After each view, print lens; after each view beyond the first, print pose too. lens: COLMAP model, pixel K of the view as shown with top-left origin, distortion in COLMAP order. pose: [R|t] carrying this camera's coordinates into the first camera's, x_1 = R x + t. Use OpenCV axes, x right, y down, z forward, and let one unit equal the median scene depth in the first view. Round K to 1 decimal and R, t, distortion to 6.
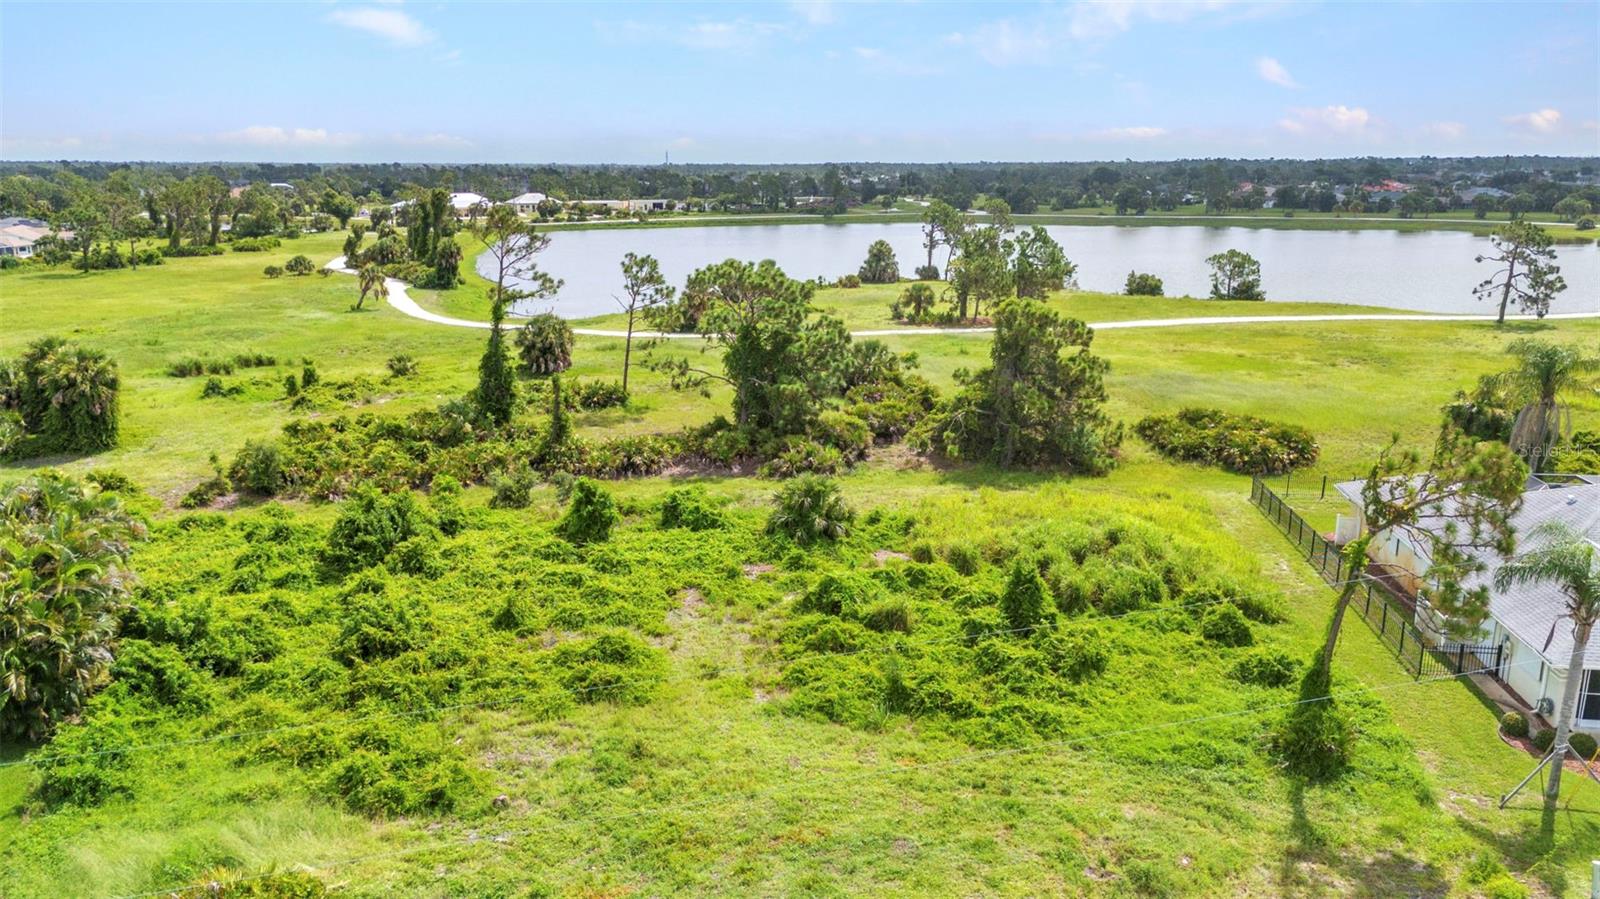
lens RADIAL K [[1172.7, 0, 800.0], [0, 1172.7, 449.5], [0, 0, 1]] dist [0.081190, -0.082629]
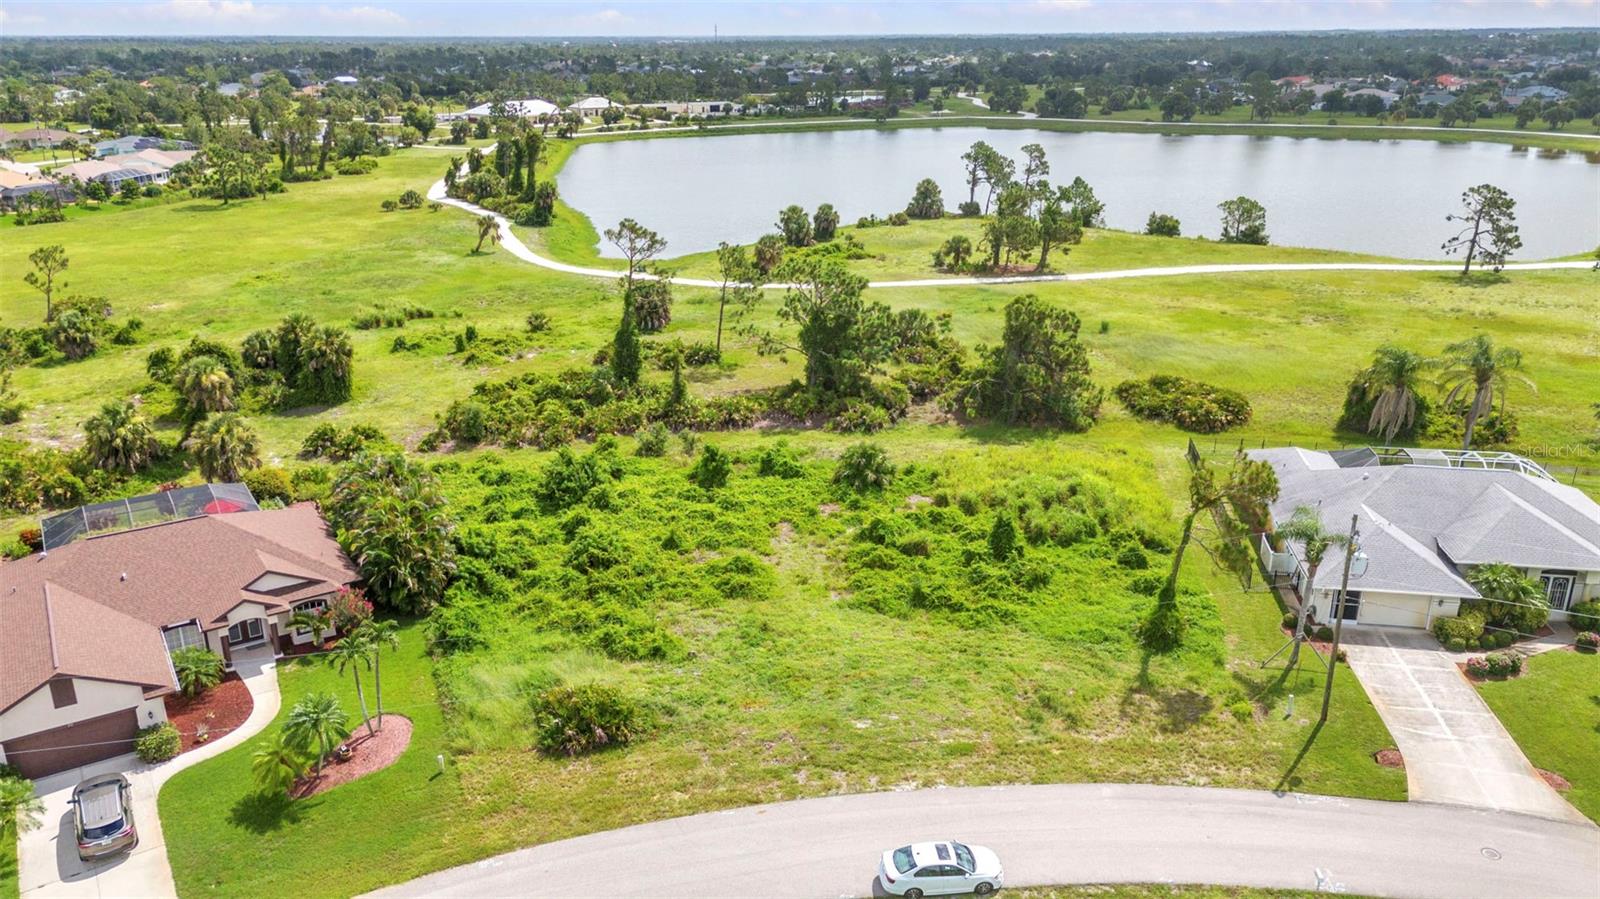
lens RADIAL K [[1167.8, 0, 799.8], [0, 1167.8, 459.0], [0, 0, 1]] dist [0.098372, -0.122544]
pose [[0.999132, 0.011770, -0.039965, -0.015088], [-0.007377, 0.994086, 0.108341, -0.121276], [0.041004, -0.107952, 0.993310, -0.463589]]
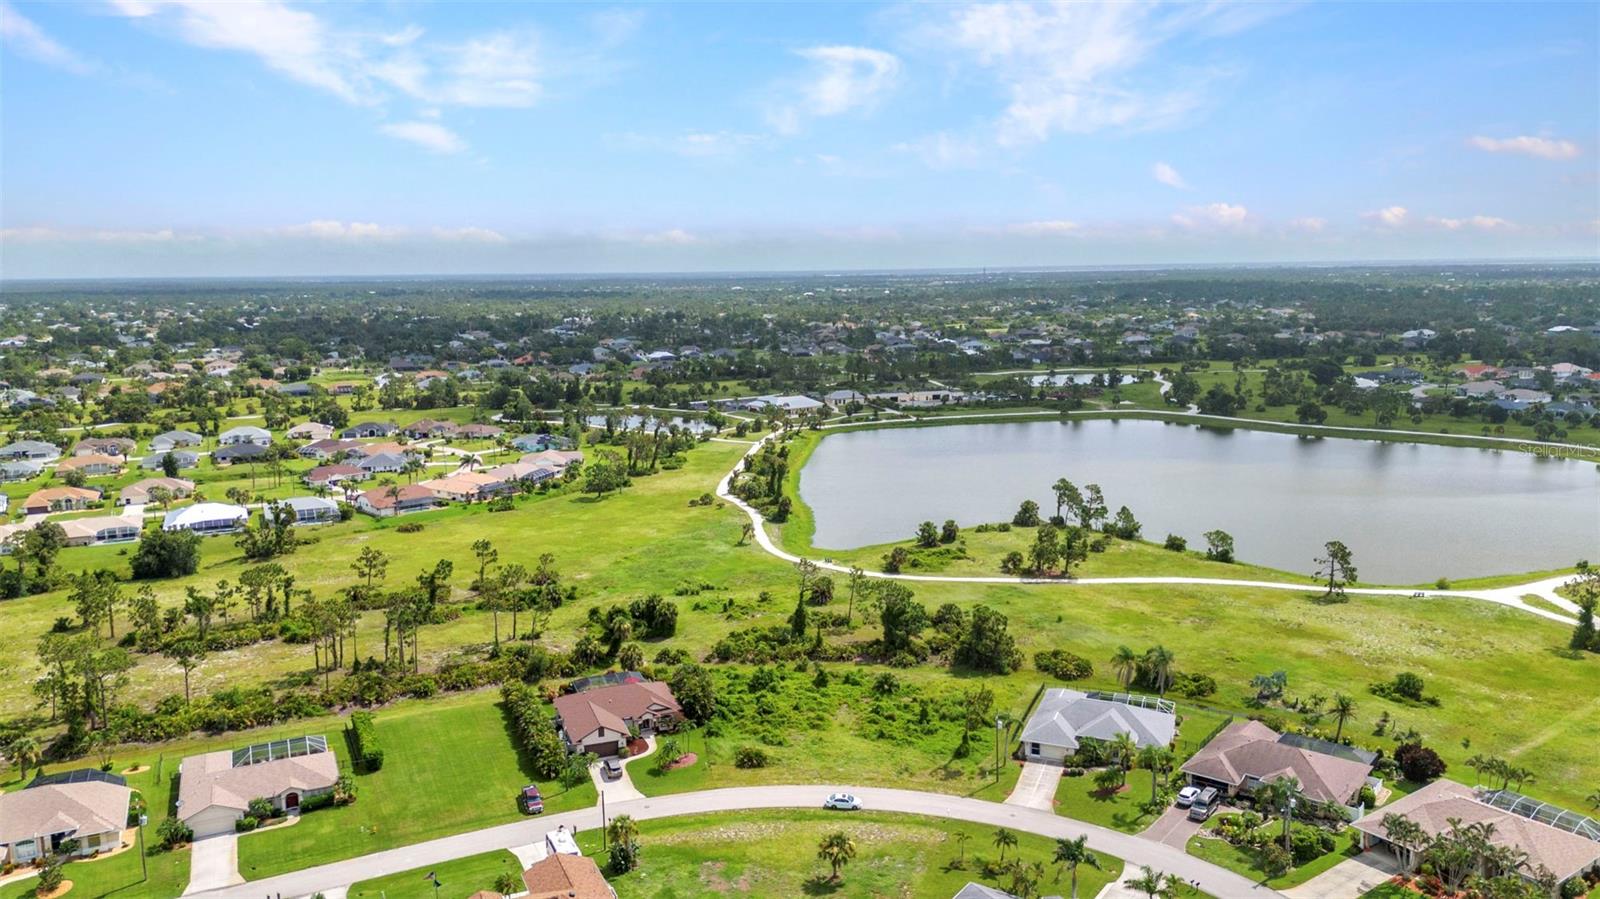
lens RADIAL K [[1172.7, 0, 800.0], [0, 1172.7, 449.5], [0, 0, 1]] dist [0.081190, -0.082629]
pose [[0.964062, 0.032001, -0.263744, 0.688088], [-0.053133, 0.995888, -0.073381, -0.380491], [0.260311, 0.084757, 0.961797, -2.538642]]
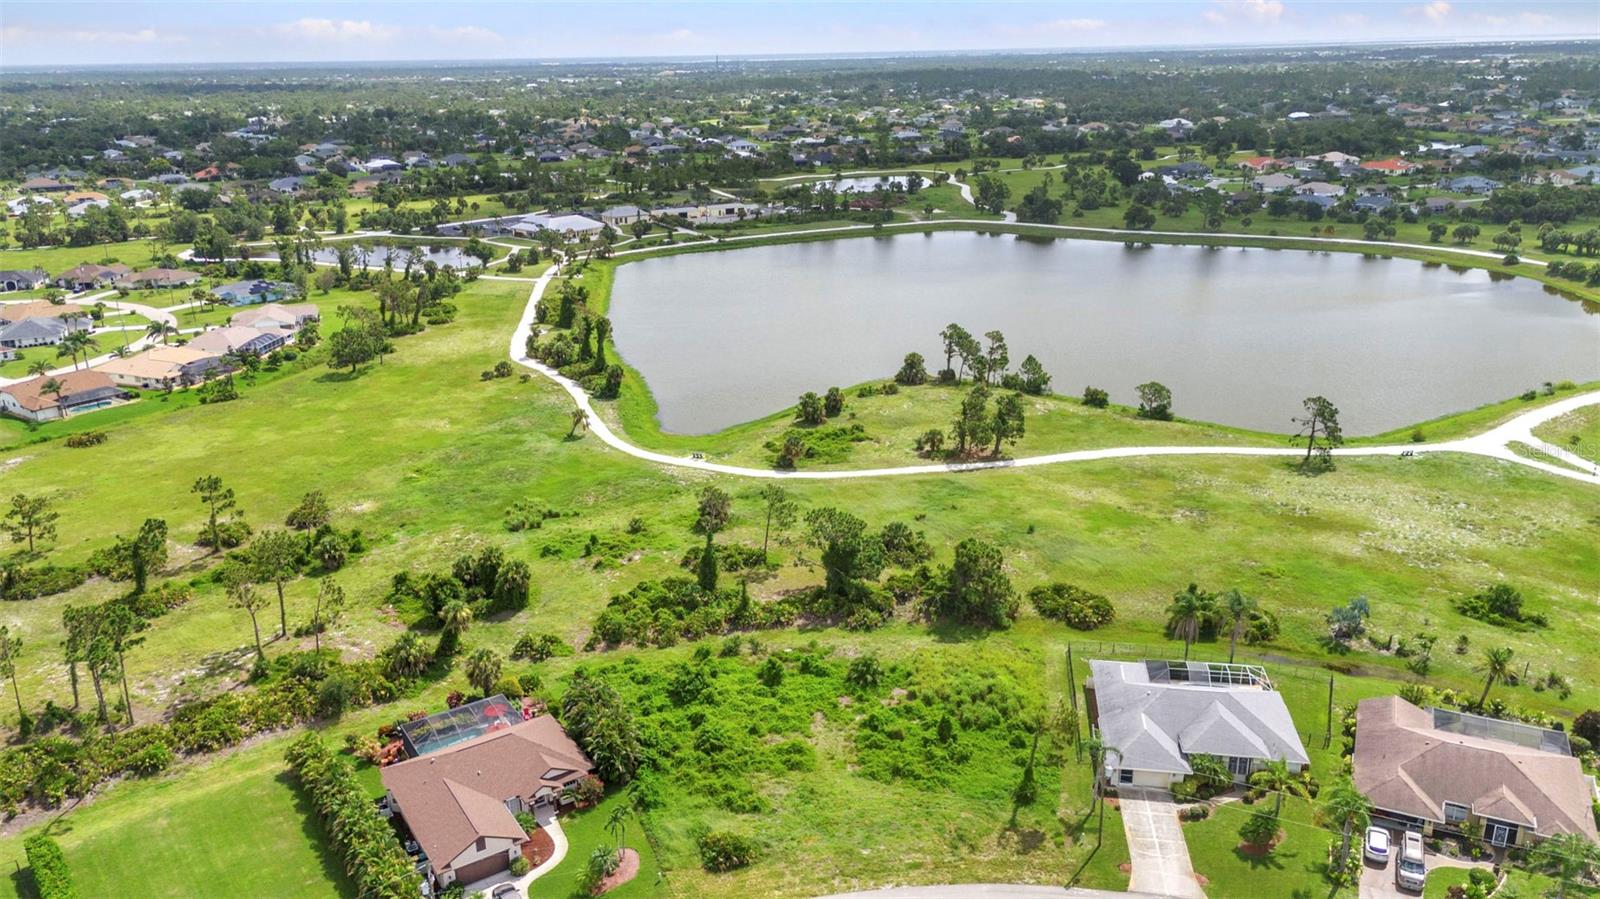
lens RADIAL K [[1168.4, 0, 799.9], [0, 1168.4, 465.2], [0, 0, 1]] dist [0.069888, -0.060750]
pose [[0.999090, -0.000383, -0.042657, -0.025577], [0.004734, 0.994778, 0.101953, -0.652351], [0.042395, -0.102062, 0.993874, -1.422338]]
